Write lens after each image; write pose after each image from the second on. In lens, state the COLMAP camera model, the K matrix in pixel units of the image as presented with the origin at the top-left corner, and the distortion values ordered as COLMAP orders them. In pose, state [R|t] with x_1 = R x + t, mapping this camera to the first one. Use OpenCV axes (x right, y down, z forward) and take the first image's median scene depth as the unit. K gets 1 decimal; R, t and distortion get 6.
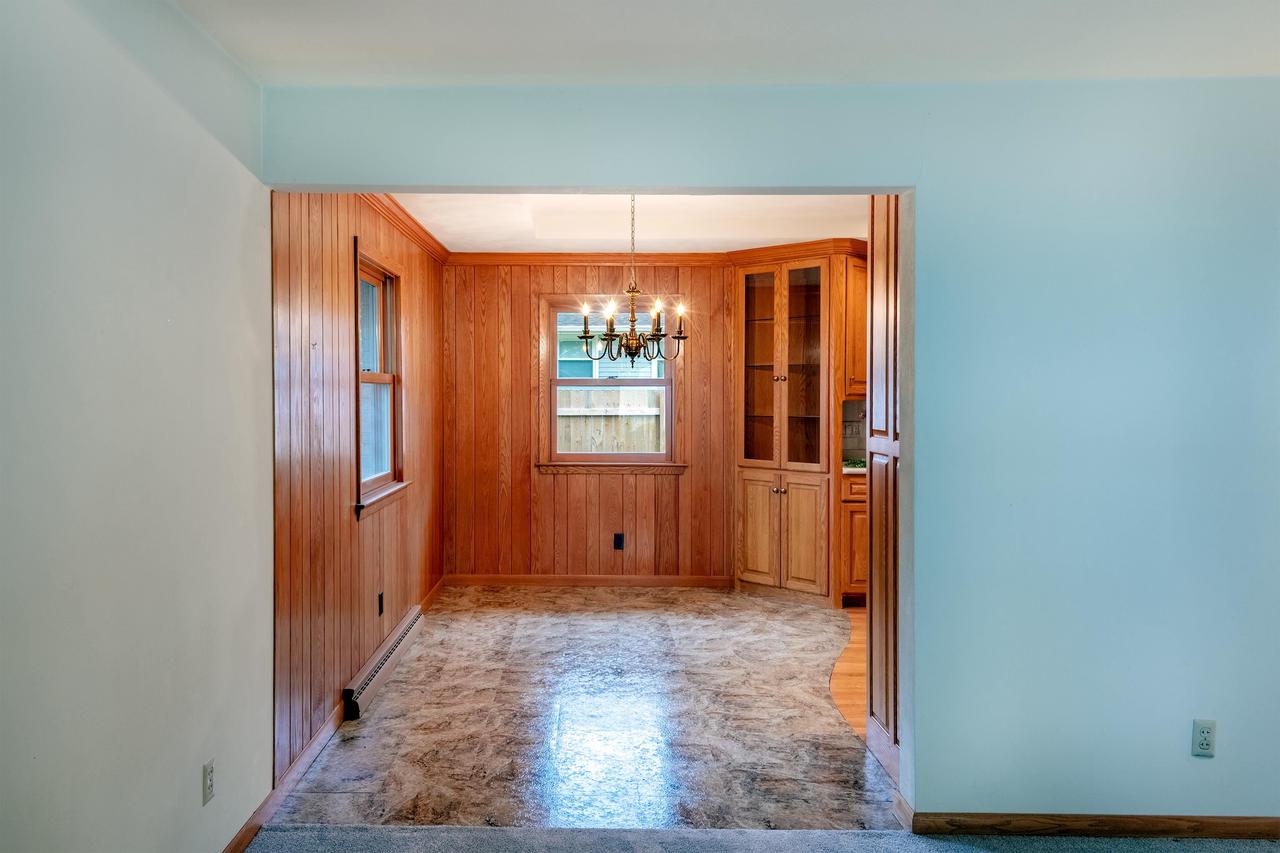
lens RADIAL K [[850.4, 0, 627.3], [0, 850.4, 403.7], [0, 0, 1]] dist [0.047533, -0.039365]
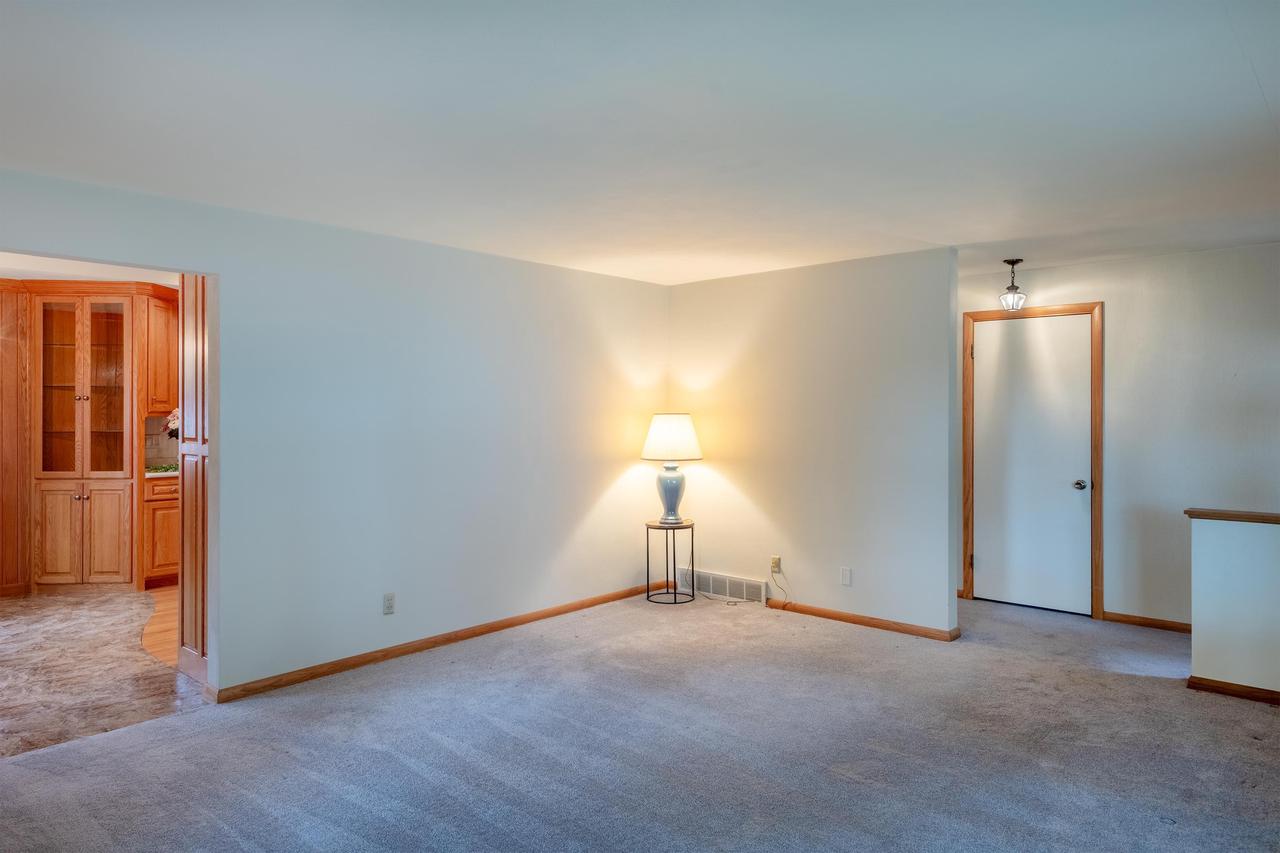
lens RADIAL K [[850.4, 0, 627.3], [0, 850.4, 403.7], [0, 0, 1]] dist [0.047533, -0.039365]
pose [[0.695409, 0.002158, 0.718611, -0.143834], [0.011247, 0.999840, -0.013886, 0.001944], [-0.718526, 0.017739, 0.695274, -0.324973]]
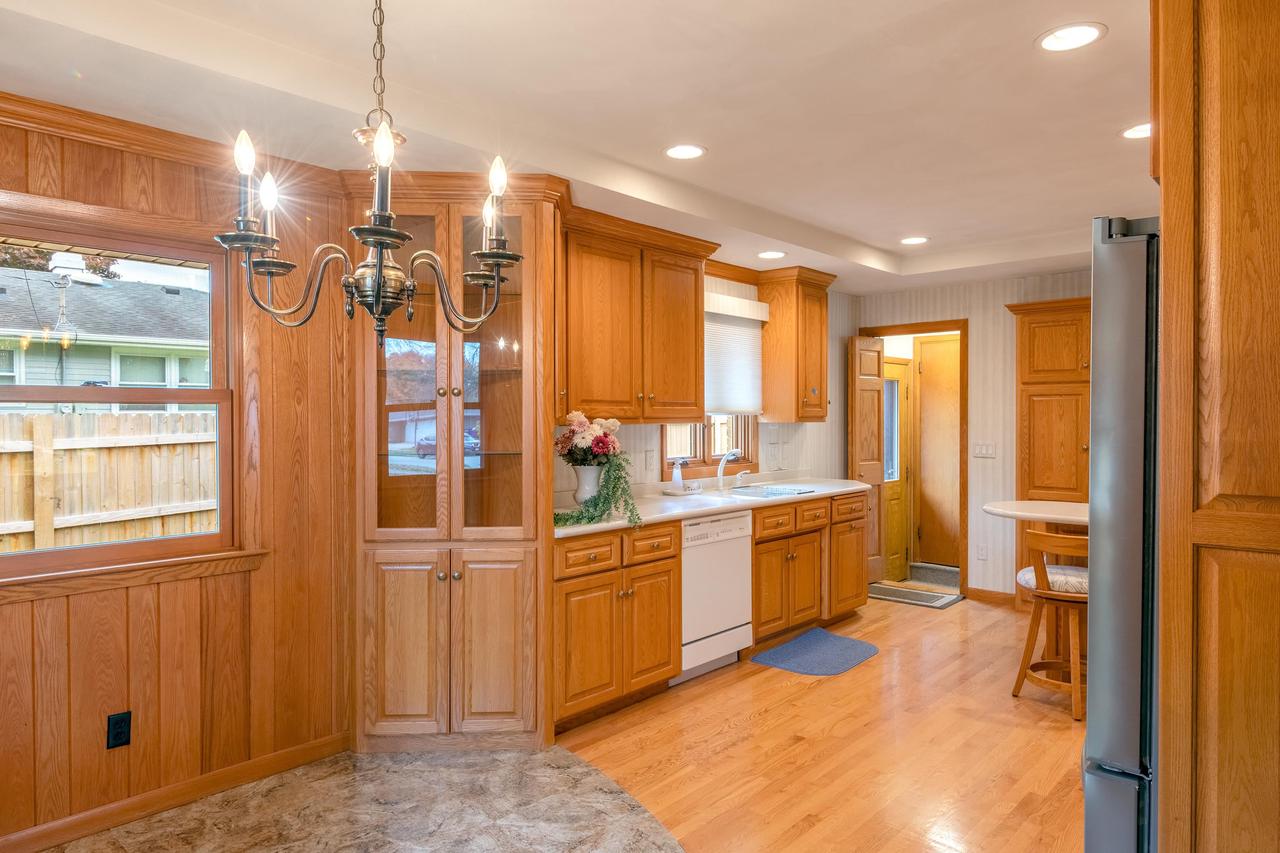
lens RADIAL K [[770.6, 0, 640.5], [0, 770.6, 411.6], [0, 0, 1]] dist [0.002996, -0.000965]
pose [[0.708651, -0.003755, 0.705549, -0.116219], [0.016616, 0.999797, -0.011369, -0.006893], [-0.705363, 0.019780, 0.708570, 0.528229]]
